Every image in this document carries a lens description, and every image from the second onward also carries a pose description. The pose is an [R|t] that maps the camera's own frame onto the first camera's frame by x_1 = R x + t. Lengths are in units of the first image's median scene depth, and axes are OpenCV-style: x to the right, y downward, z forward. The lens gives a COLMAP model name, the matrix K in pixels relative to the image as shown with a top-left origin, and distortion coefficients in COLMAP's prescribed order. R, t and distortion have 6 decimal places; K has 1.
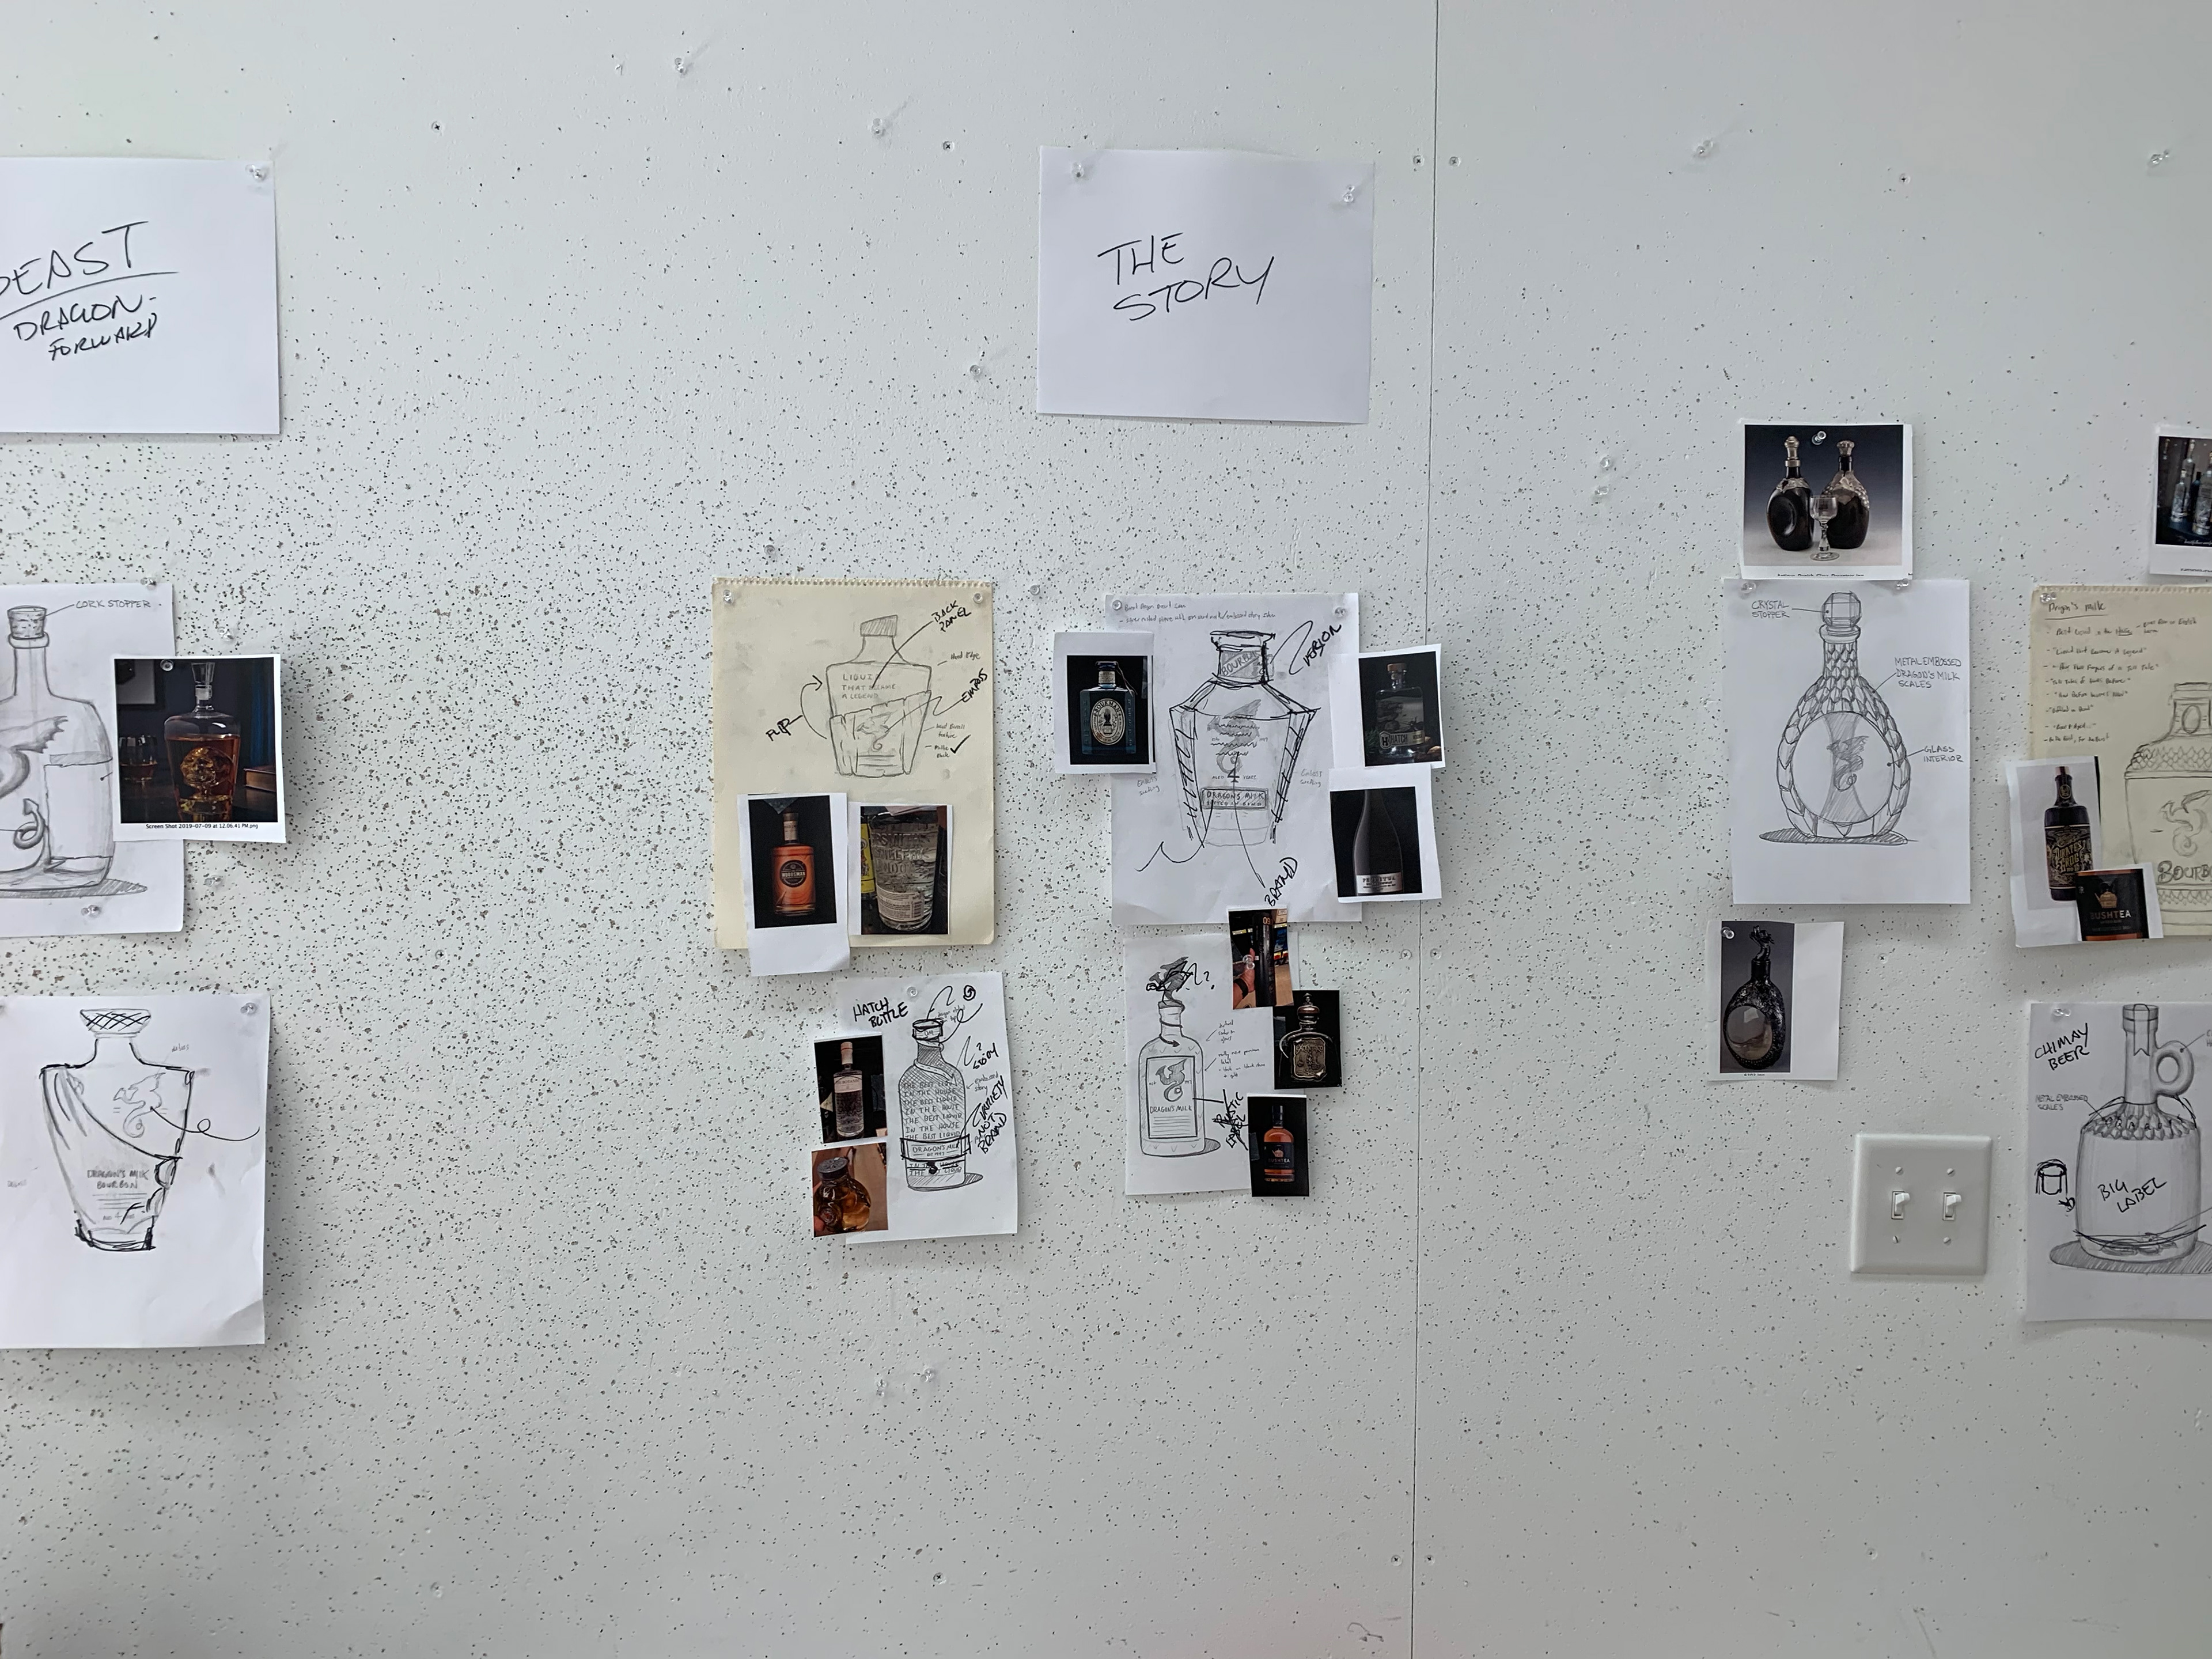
lens RADIAL K [[1621.2, 0, 1134.1], [0, 1621.2, 820.5], [0, 0, 1]] dist [0.004452, -0.030282]
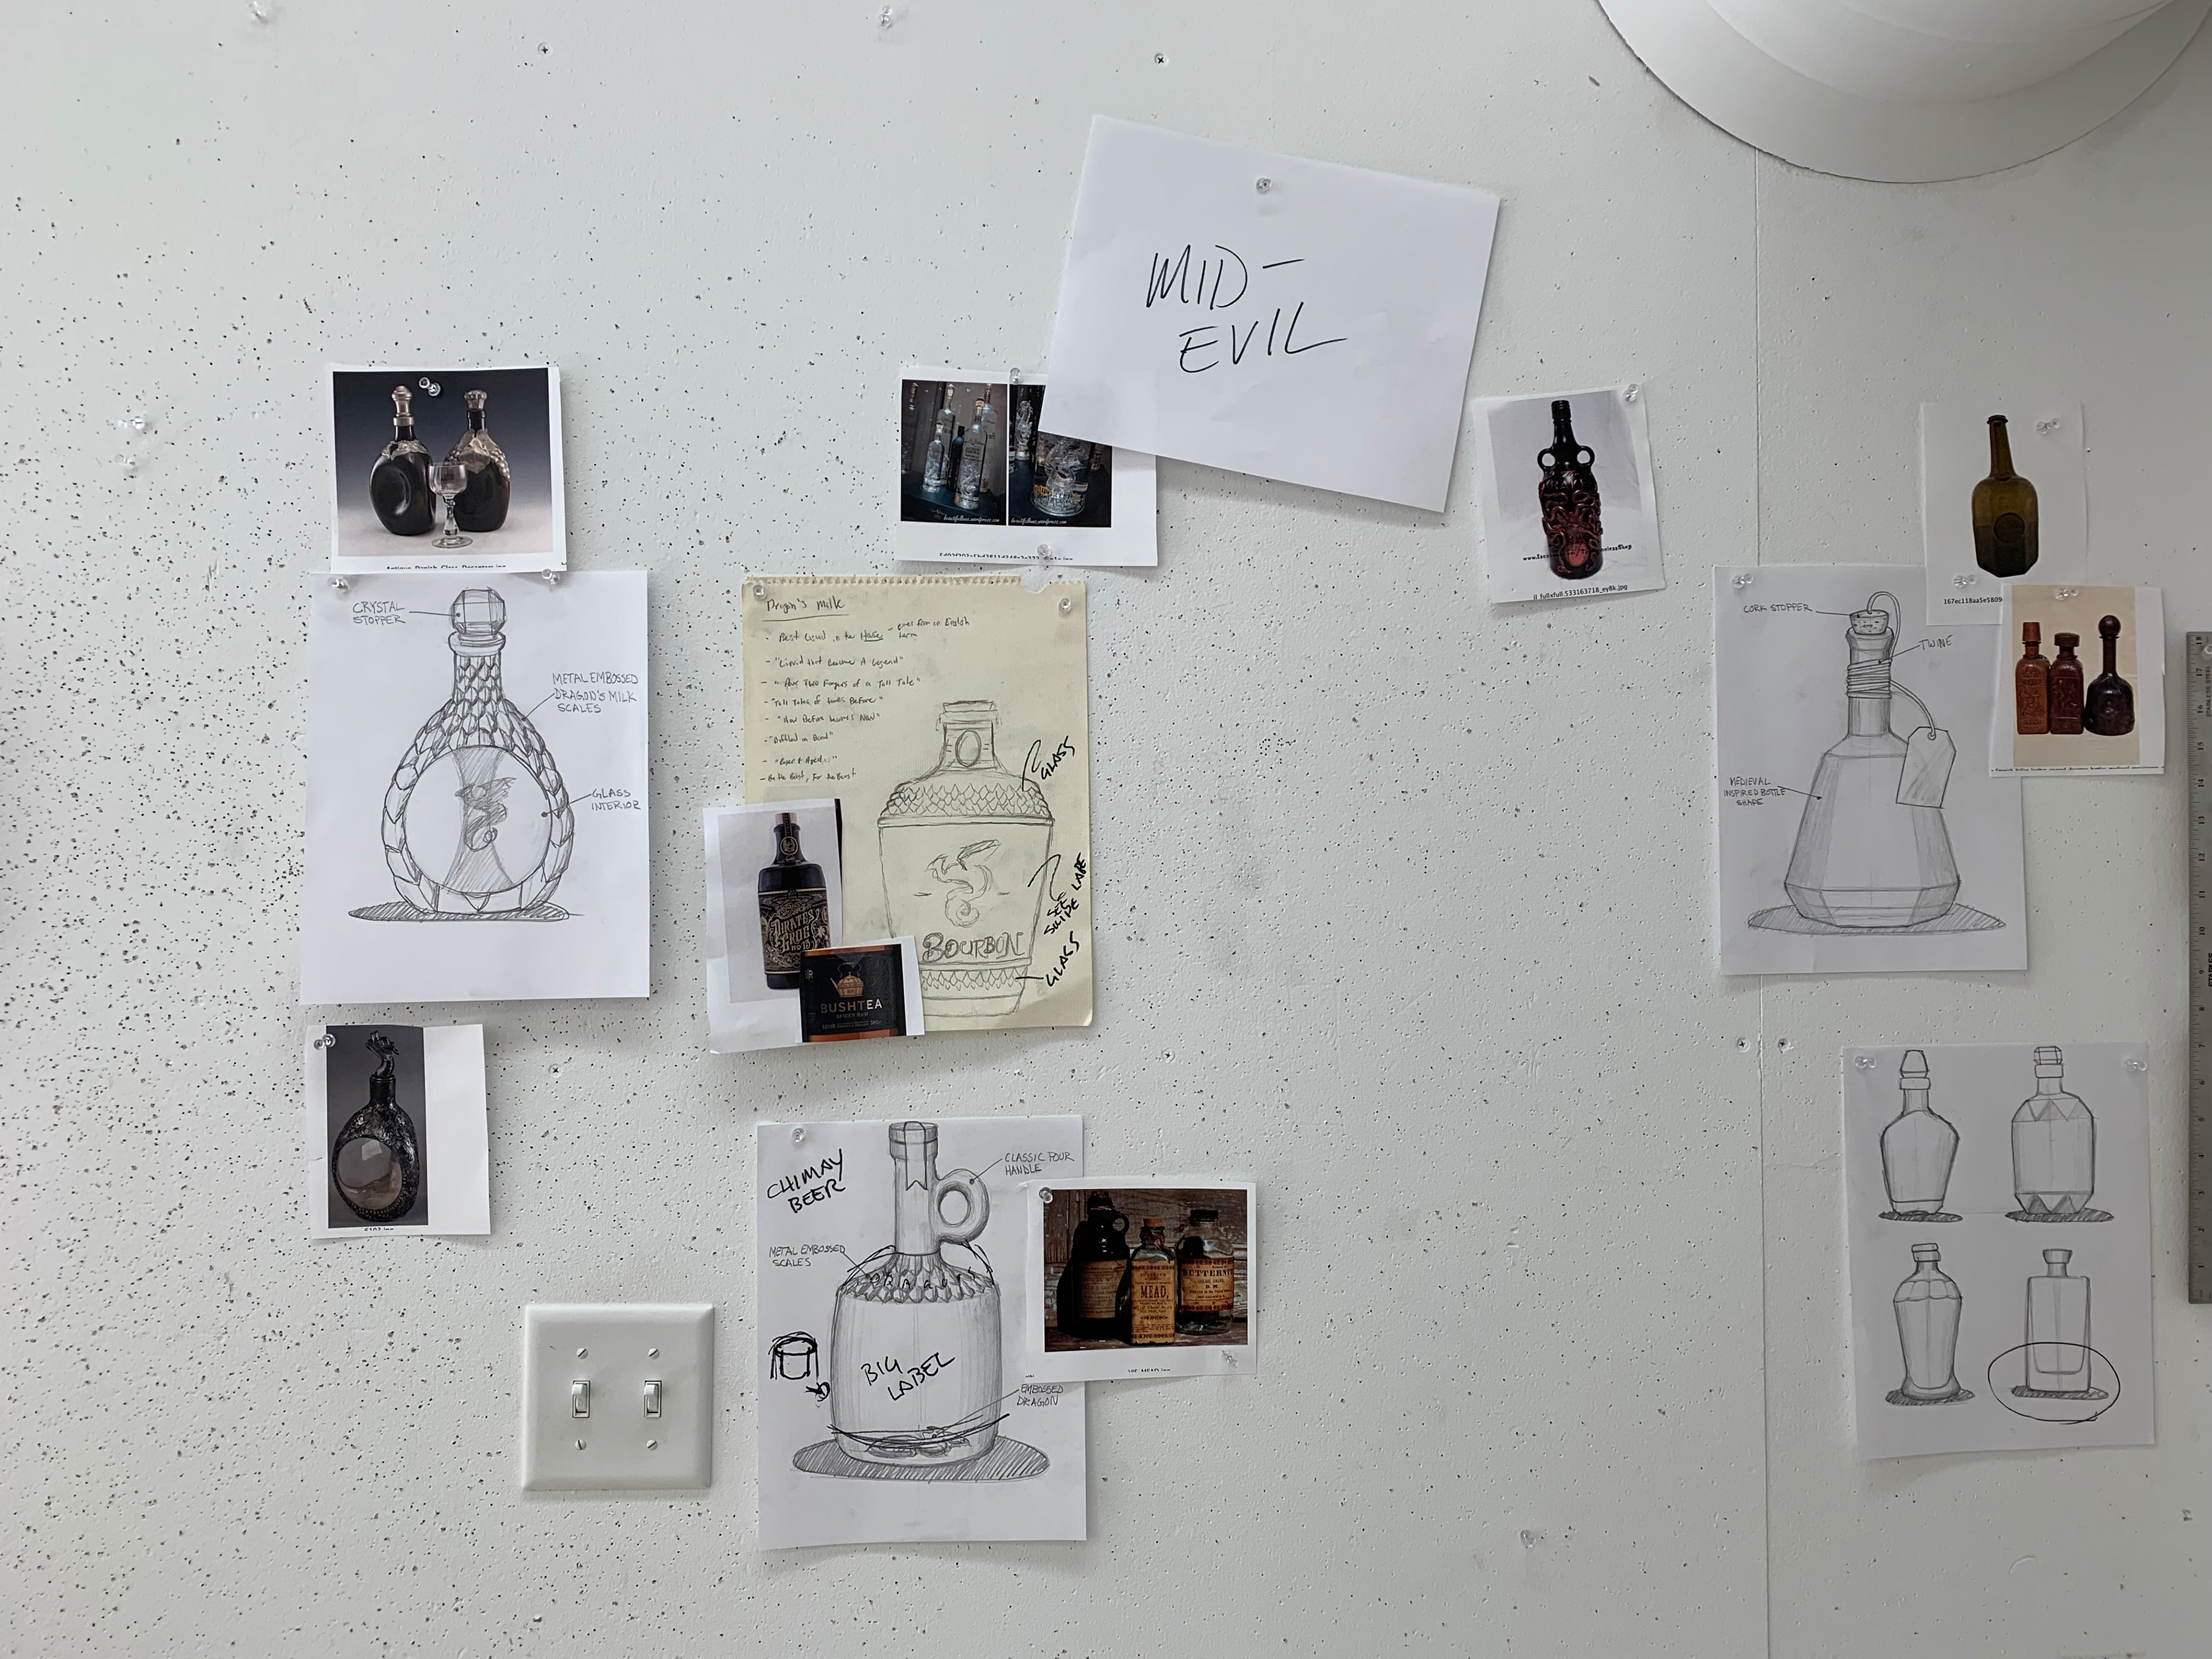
lens RADIAL K [[1621.2, 0, 1134.1], [0, 1621.2, 820.5], [0, 0, 1]] dist [0.004452, -0.030282]
pose [[0.999242, -0.017824, 0.034612, 0.713193], [0.018897, 0.999343, -0.030911, -0.003116], [-0.034038, 0.031541, 0.998923, 0.232556]]
